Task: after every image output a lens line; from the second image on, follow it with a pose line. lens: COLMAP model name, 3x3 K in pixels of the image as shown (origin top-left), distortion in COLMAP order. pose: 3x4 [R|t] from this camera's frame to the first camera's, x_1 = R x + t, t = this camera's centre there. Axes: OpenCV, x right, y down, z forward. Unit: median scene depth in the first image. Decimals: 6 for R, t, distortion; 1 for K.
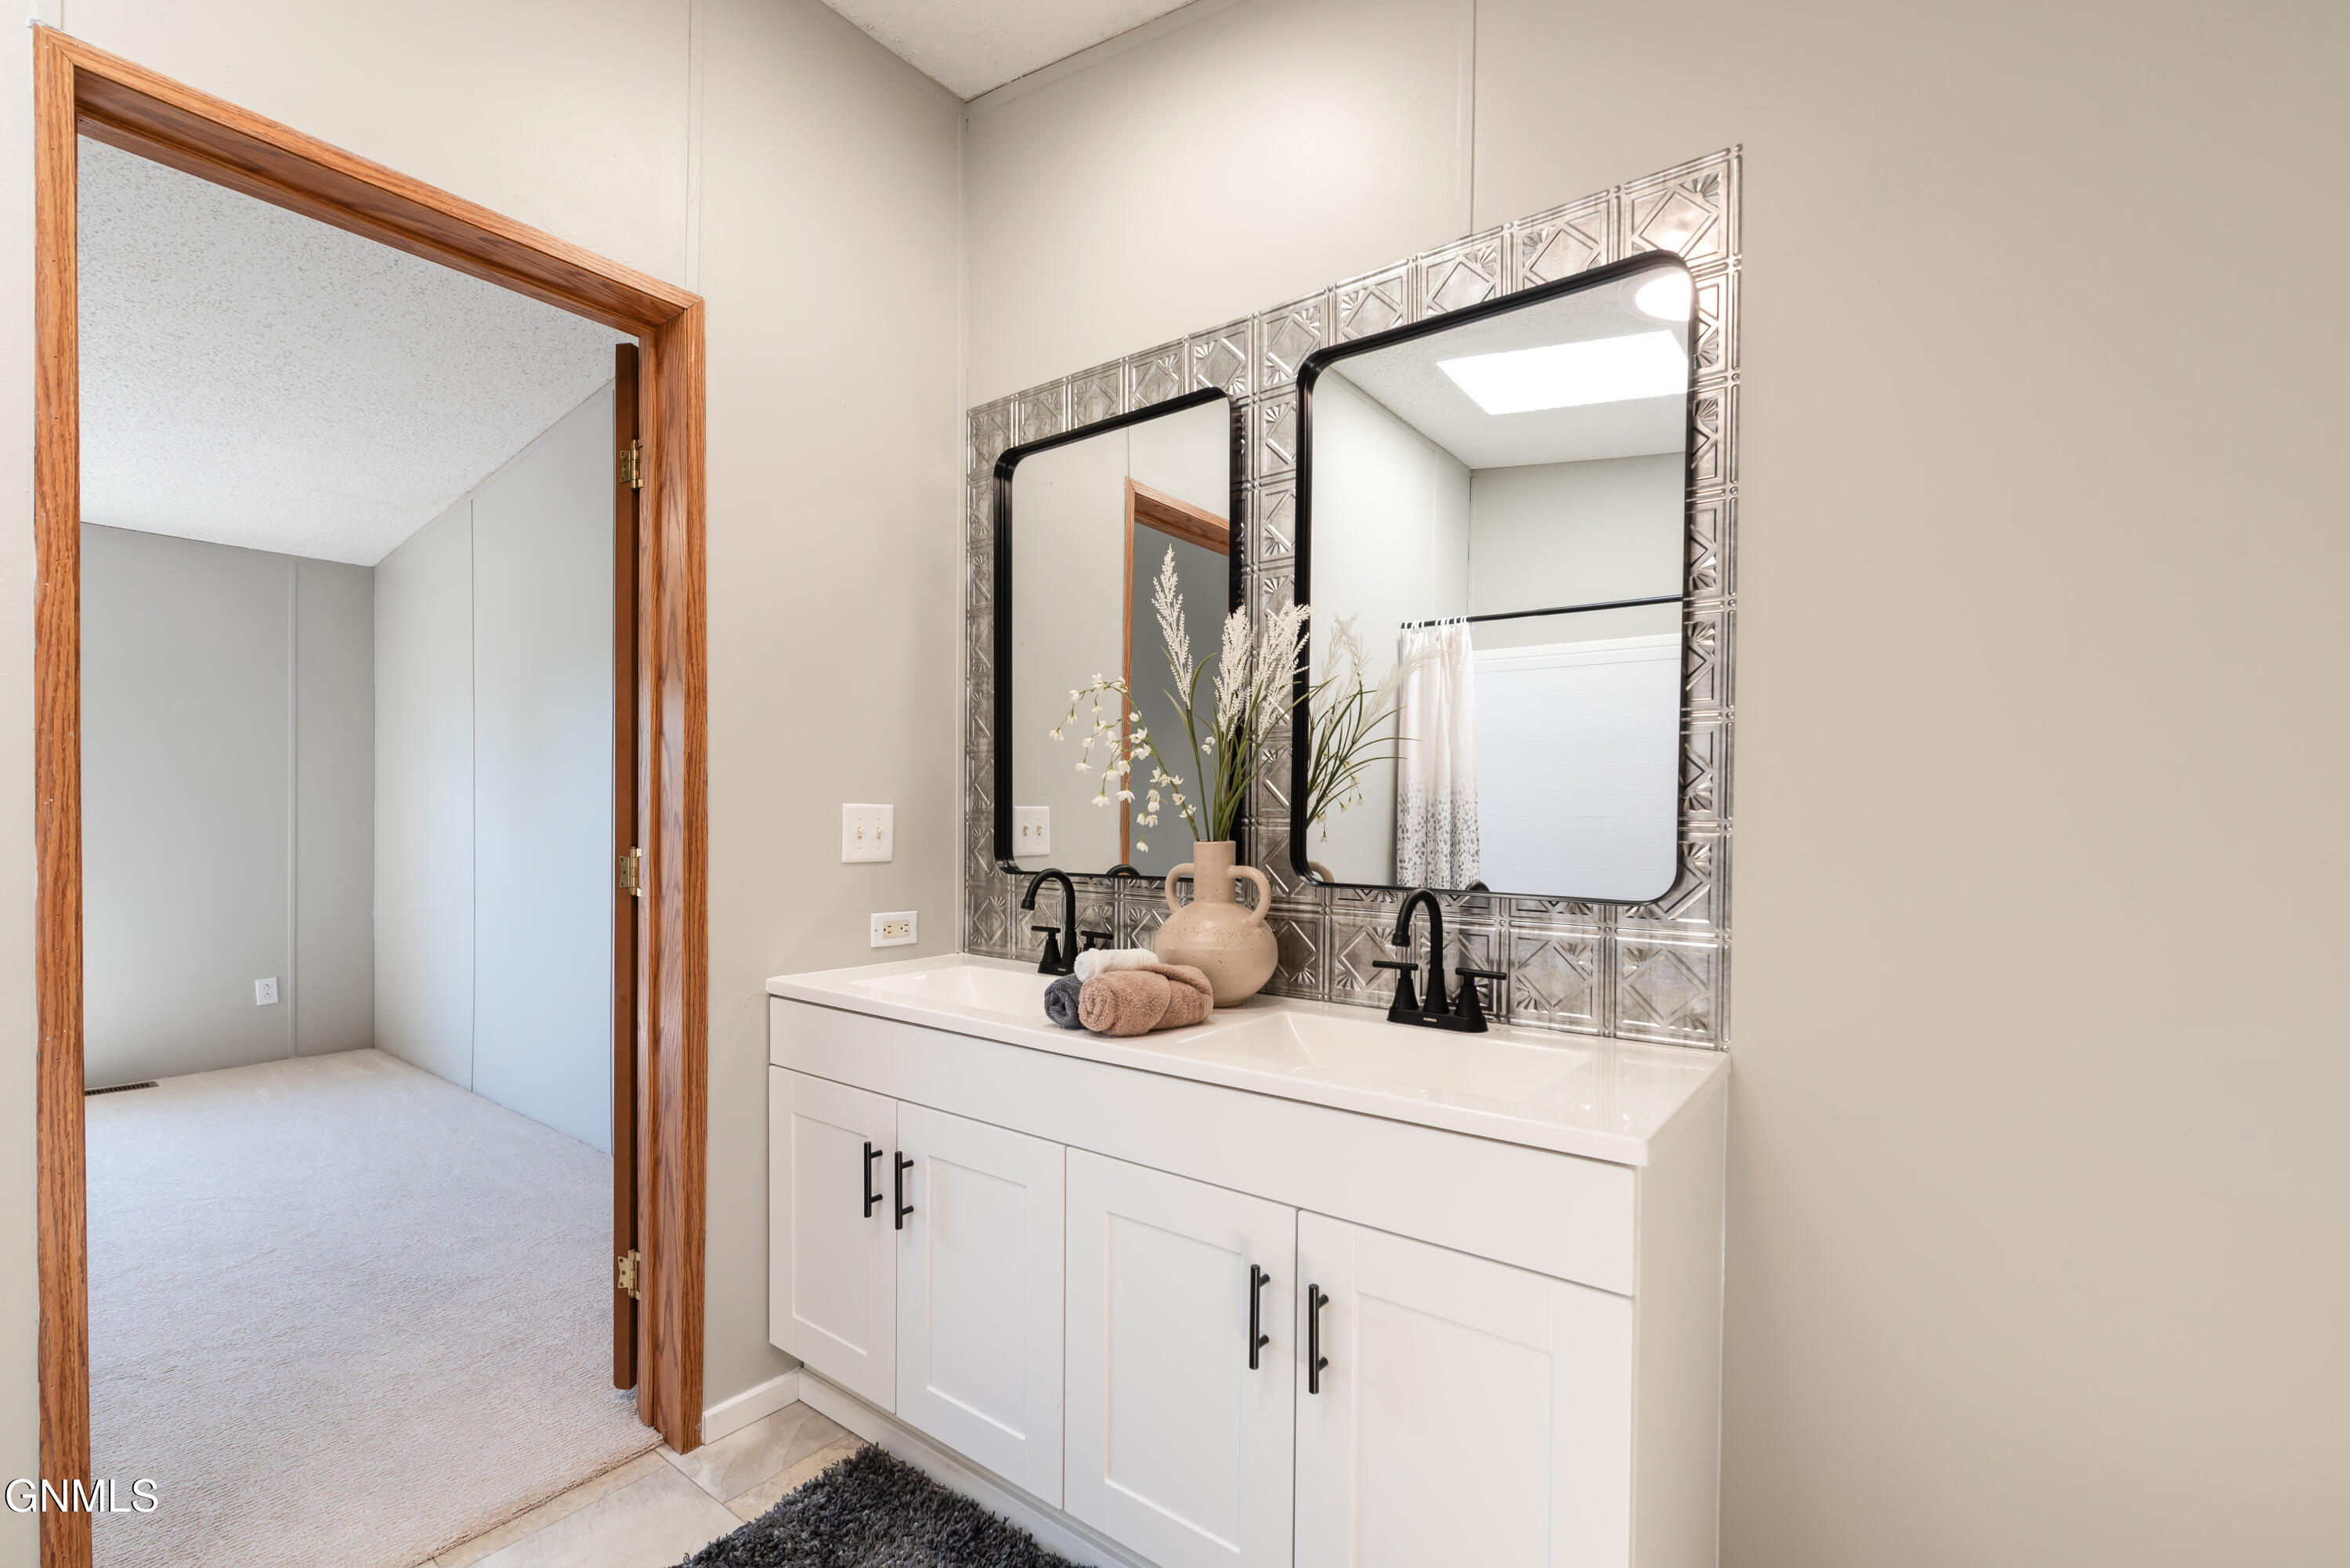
lens RADIAL K [[1006.0, 0, 1161.7], [0, 1006.0, 828.5], [0, 0, 1]] dist [0.002643, -0.000900]
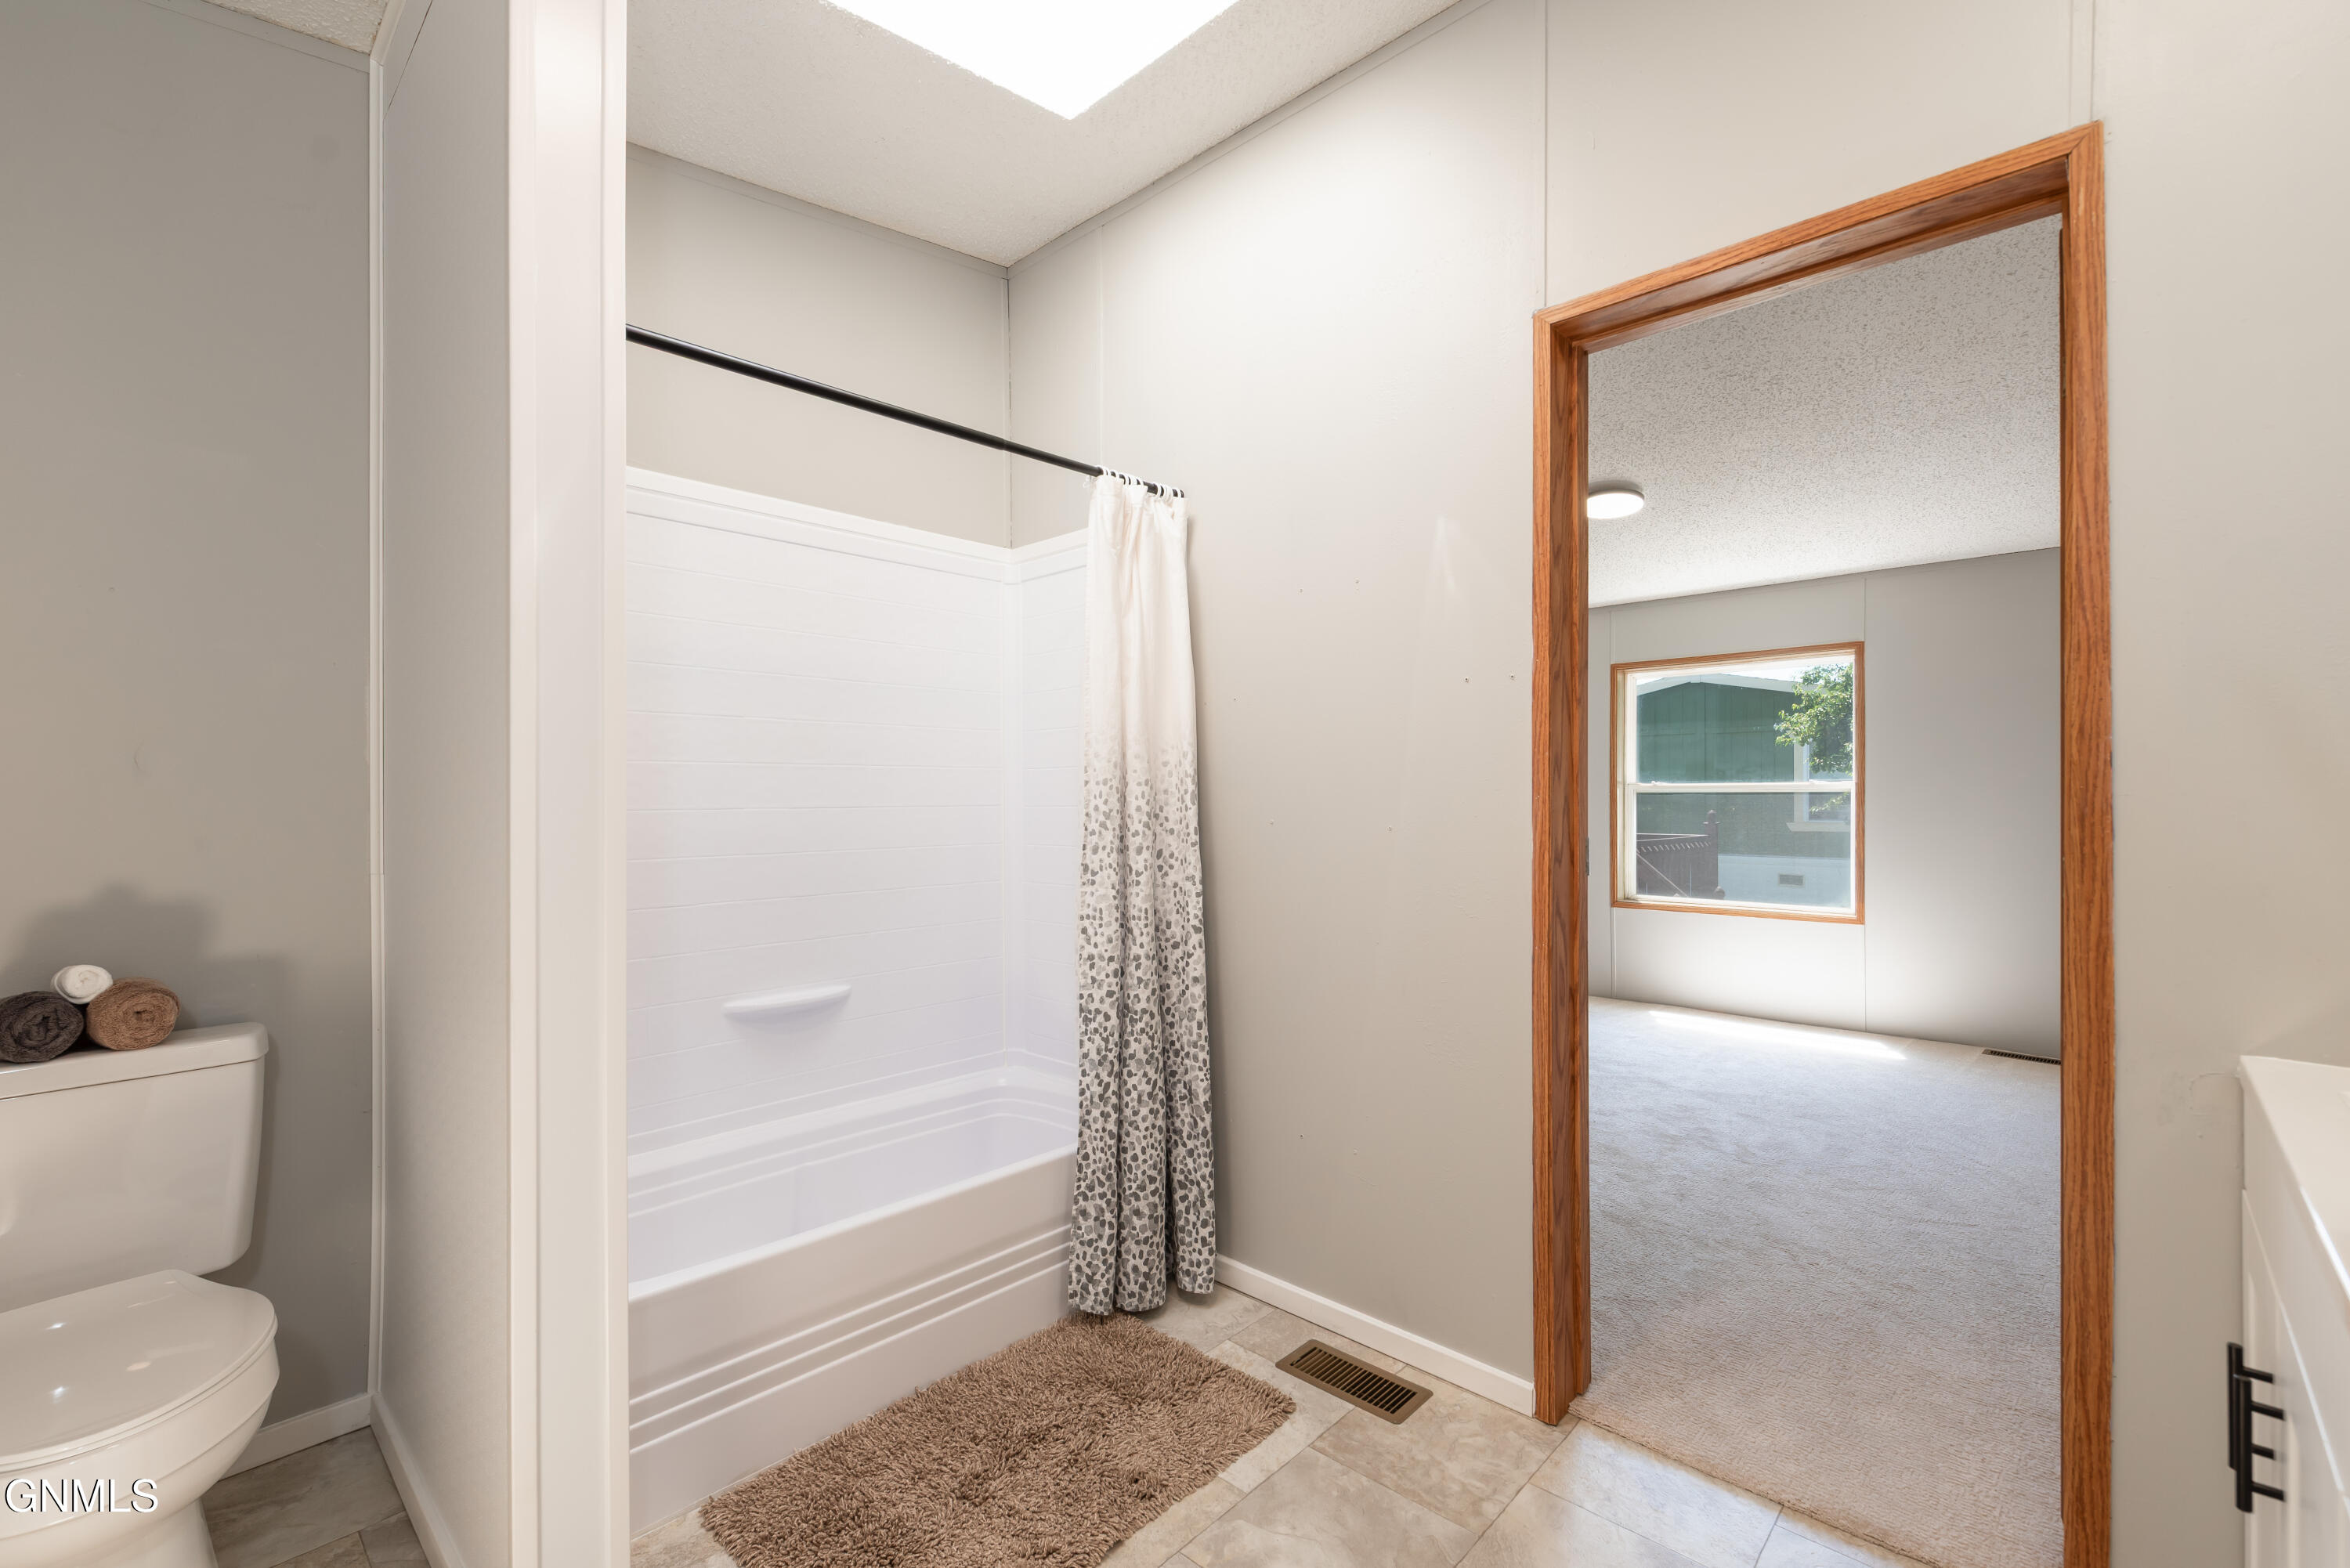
lens RADIAL K [[1006.0, 0, 1175.9], [0, 1006.0, 791.3], [0, 0, 1]] dist [0.002643, -0.000900]
pose [[-0.083291, -0.015418, -0.996406, 0.343774], [-0.017871, 0.999743, -0.013976, -0.001388], [0.996365, 0.016643, -0.083545, 0.378404]]
